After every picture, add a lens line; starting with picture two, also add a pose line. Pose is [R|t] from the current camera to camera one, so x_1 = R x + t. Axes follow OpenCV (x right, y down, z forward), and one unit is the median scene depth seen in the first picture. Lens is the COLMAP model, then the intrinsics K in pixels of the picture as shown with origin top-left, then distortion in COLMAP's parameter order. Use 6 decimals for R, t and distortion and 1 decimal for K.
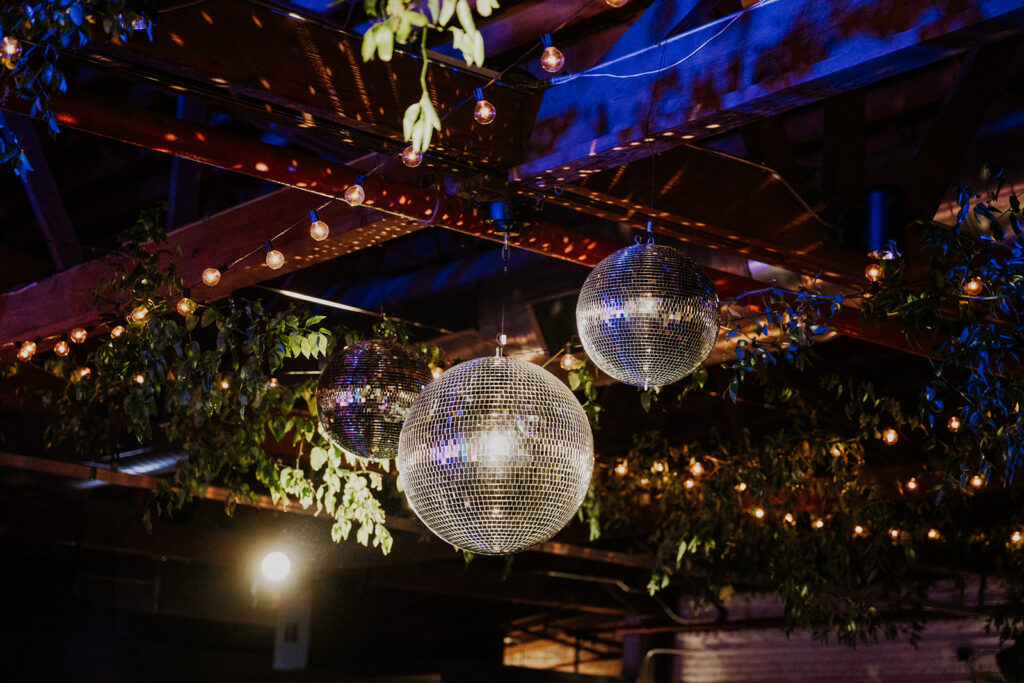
lens RADIAL K [[2068.7, 0, 512.0], [0, 2068.7, 341.5], [0, 0, 1]] dist [0.071294, -0.004079]
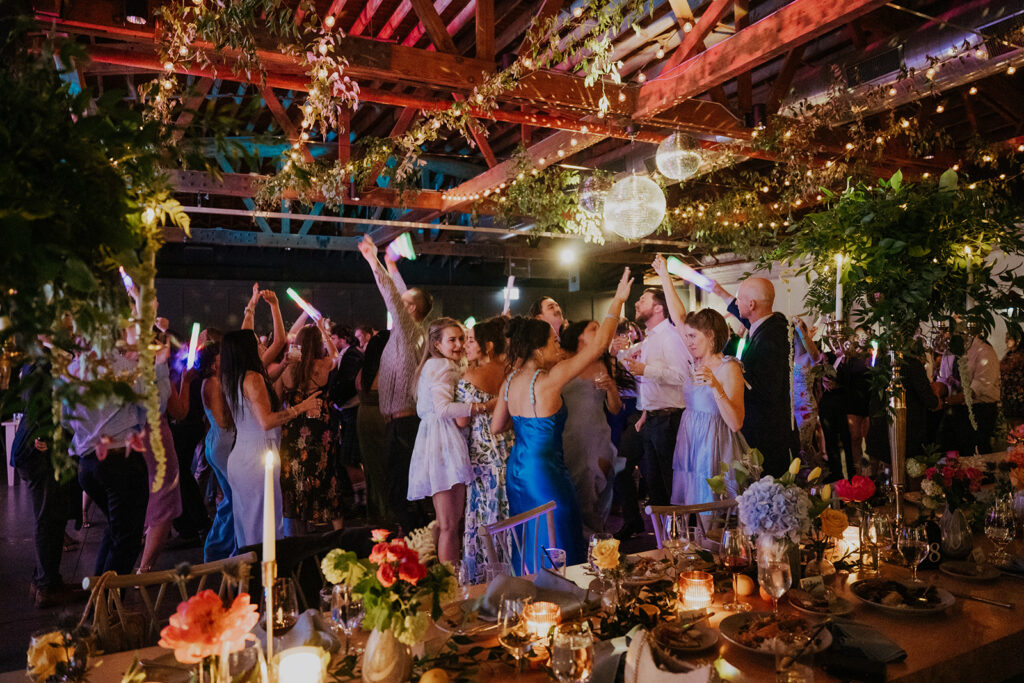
lens RADIAL K [[715.9, 0, 512.0], [0, 715.9, 341.5], [0, 0, 1]] dist [-0.008093, 0.000209]
pose [[0.978777, -0.075376, -0.190564, 0.001624], [0.113875, 0.973164, 0.199961, 0.011786], [0.170377, -0.217418, 0.961094, -0.126948]]
